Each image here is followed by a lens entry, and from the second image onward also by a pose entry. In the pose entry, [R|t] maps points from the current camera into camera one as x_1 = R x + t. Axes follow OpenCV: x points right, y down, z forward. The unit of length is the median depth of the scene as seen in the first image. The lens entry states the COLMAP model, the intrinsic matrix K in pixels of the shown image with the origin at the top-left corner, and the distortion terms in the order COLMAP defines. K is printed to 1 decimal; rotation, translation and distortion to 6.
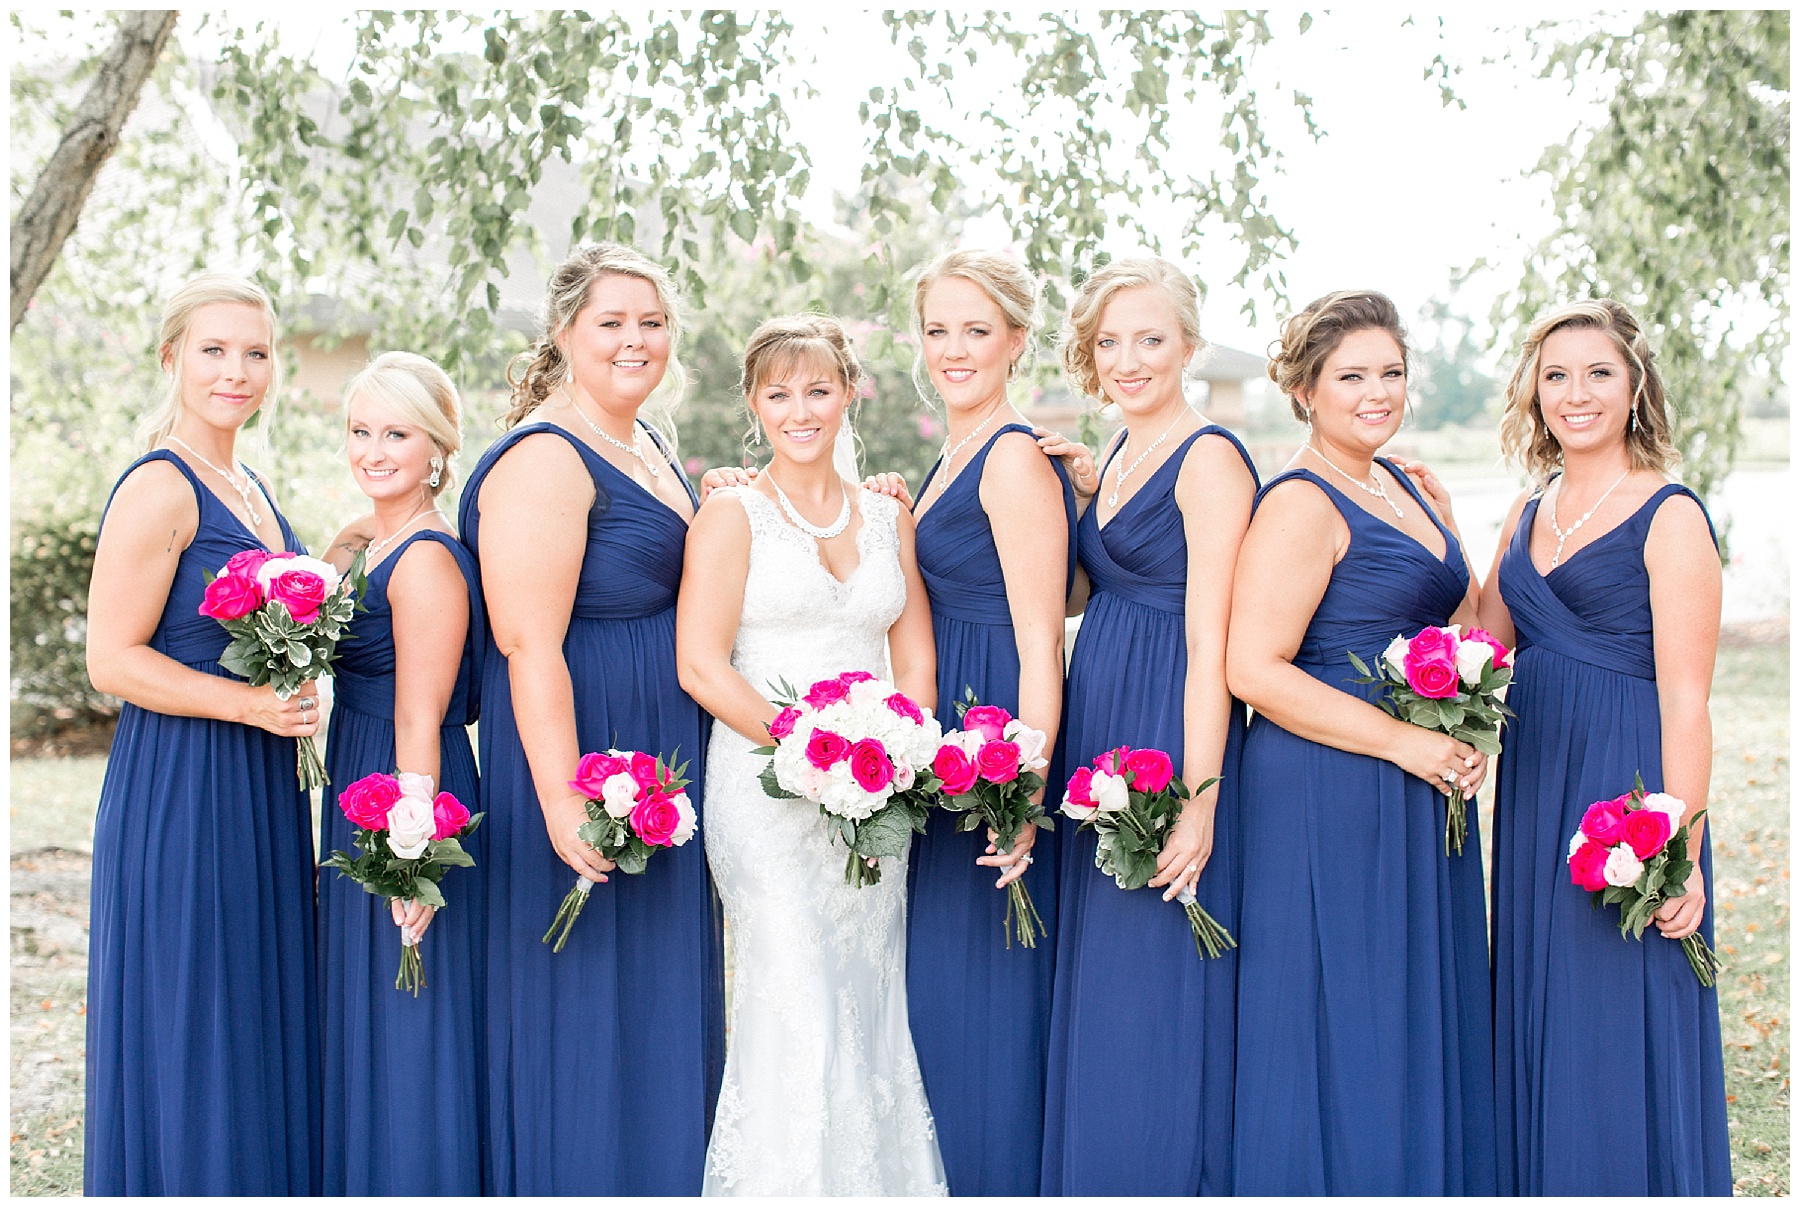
lens RADIAL K [[2726.4, 0, 903.8], [0, 2726.4, 624.4], [0, 0, 1]] dist [0.000915, 0.116990]
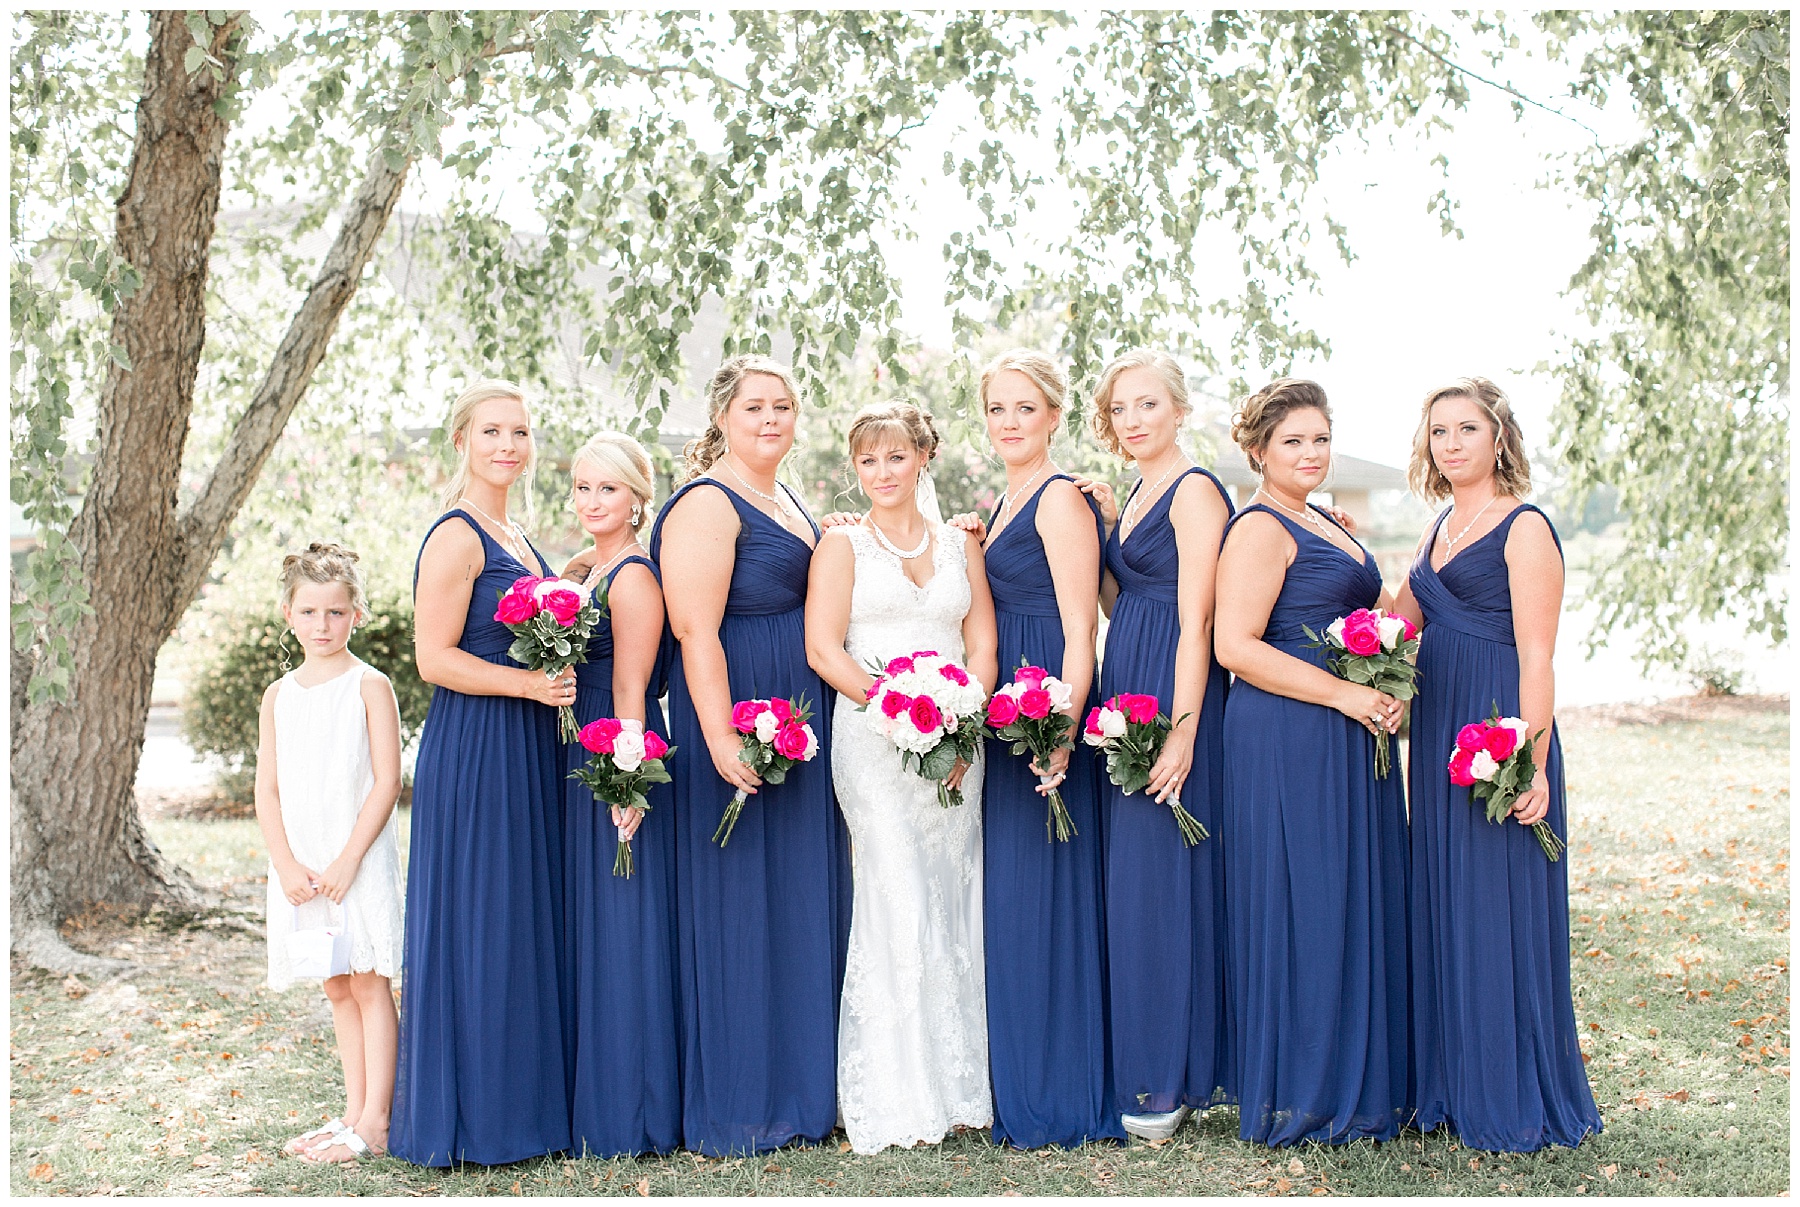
lens RADIAL K [[2629.9, 0, 900.0], [0, 2629.9, 603.5], [0, 0, 1]] dist [0.028068, -0.029427]
pose [[0.998608, -0.018429, -0.049419, 0.022415], [0.016007, 0.998673, -0.048958, 0.040529], [0.050256, 0.048099, 0.997577, -0.244715]]
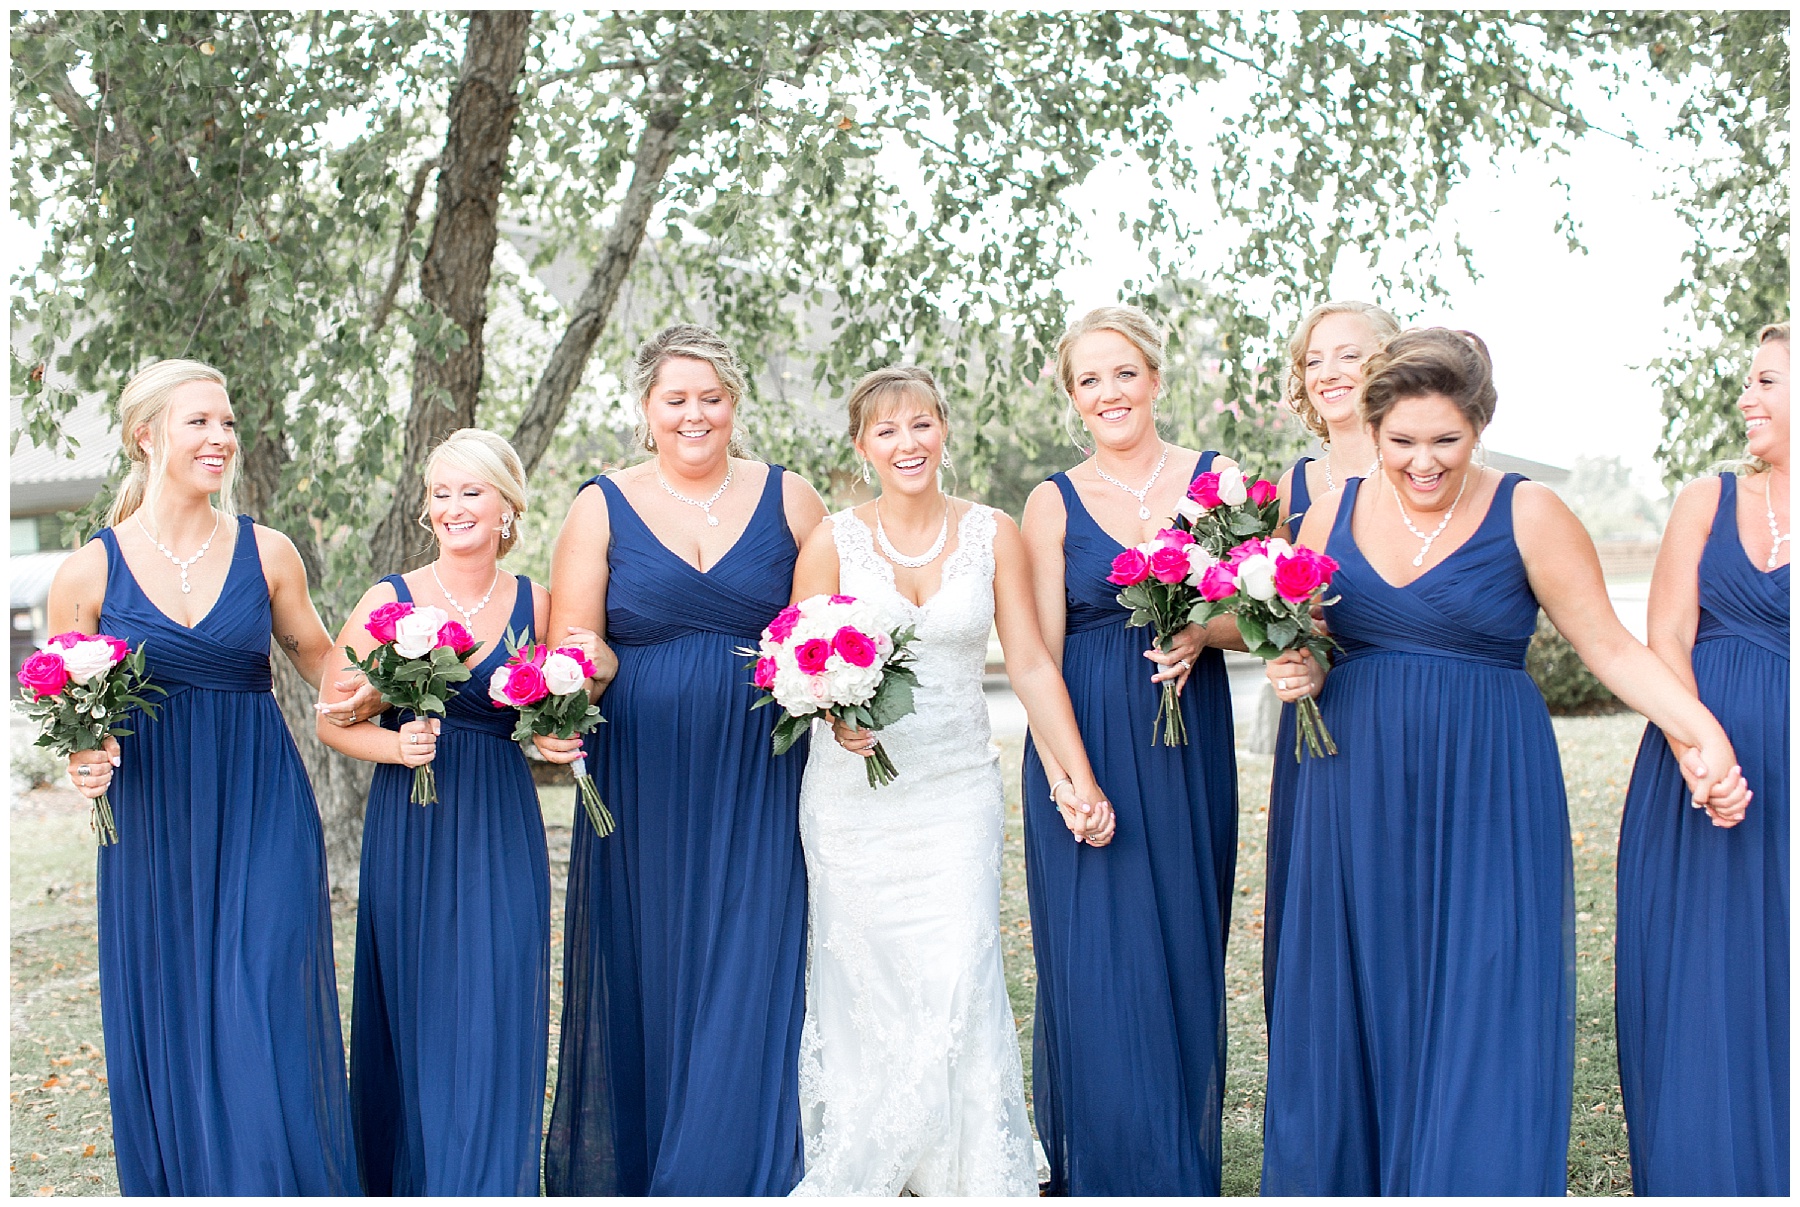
lens RADIAL K [[2601.9, 0, 900.0], [0, 2601.9, 603.5], [0, 0, 1]] dist [0.275532, -1.727263]
pose [[0.994089, -0.024796, -0.105700, 0.013517], [0.019757, 0.998630, -0.048459, 0.057344], [0.106757, 0.046084, 0.993217, -0.487914]]
